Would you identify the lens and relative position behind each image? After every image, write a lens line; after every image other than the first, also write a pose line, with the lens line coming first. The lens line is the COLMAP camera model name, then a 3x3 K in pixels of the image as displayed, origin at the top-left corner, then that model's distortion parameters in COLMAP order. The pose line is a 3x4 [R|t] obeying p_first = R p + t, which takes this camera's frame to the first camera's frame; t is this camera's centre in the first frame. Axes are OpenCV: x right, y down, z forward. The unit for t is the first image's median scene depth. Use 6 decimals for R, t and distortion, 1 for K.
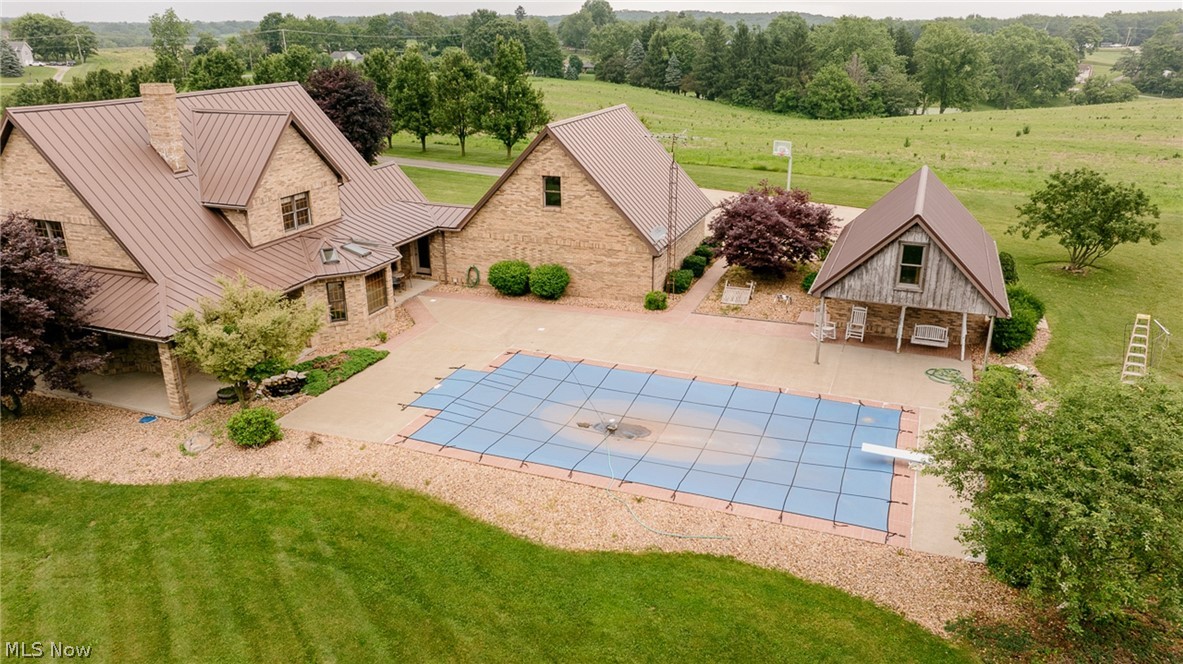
lens RADIAL K [[827.3, 0, 594.1], [0, 827.3, 330.5], [0, 0, 1]] dist [-0.031145, 0.025569]
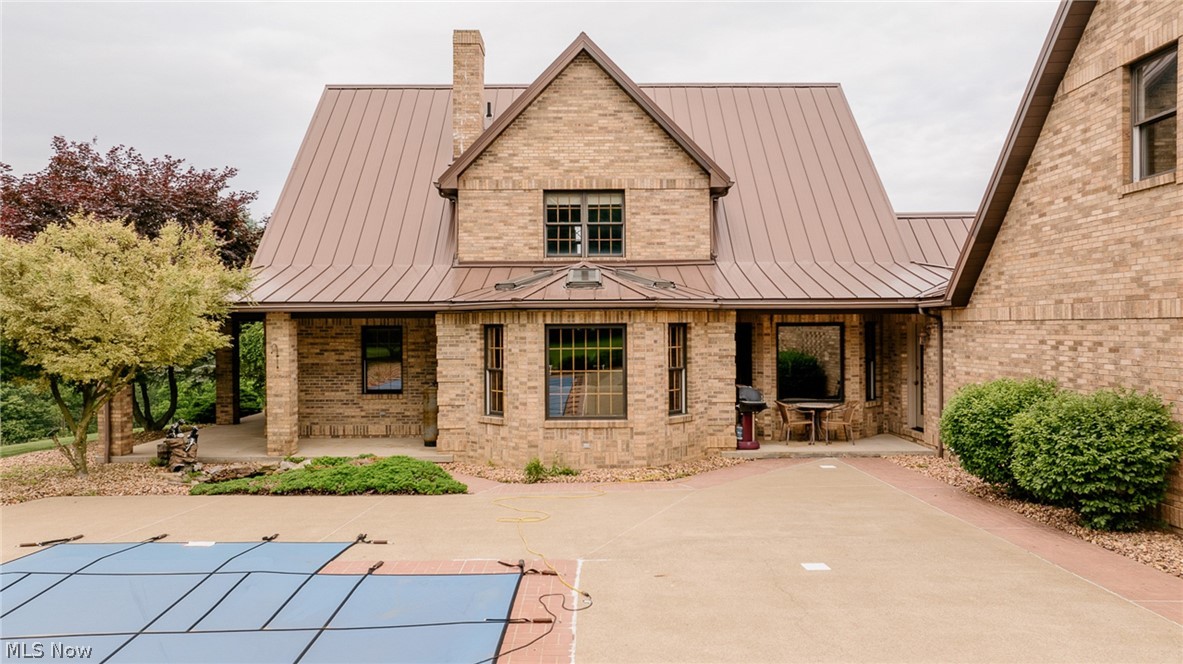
lens RADIAL K [[827.3, 0, 594.1], [0, 827.3, 330.5], [0, 0, 1]] dist [-0.031145, 0.025569]
pose [[0.371409, 0.006131, -0.928449, 0.130795], [-0.319614, 0.939706, -0.121650, -0.015634], [0.871724, 0.341927, 0.350975, 0.809022]]
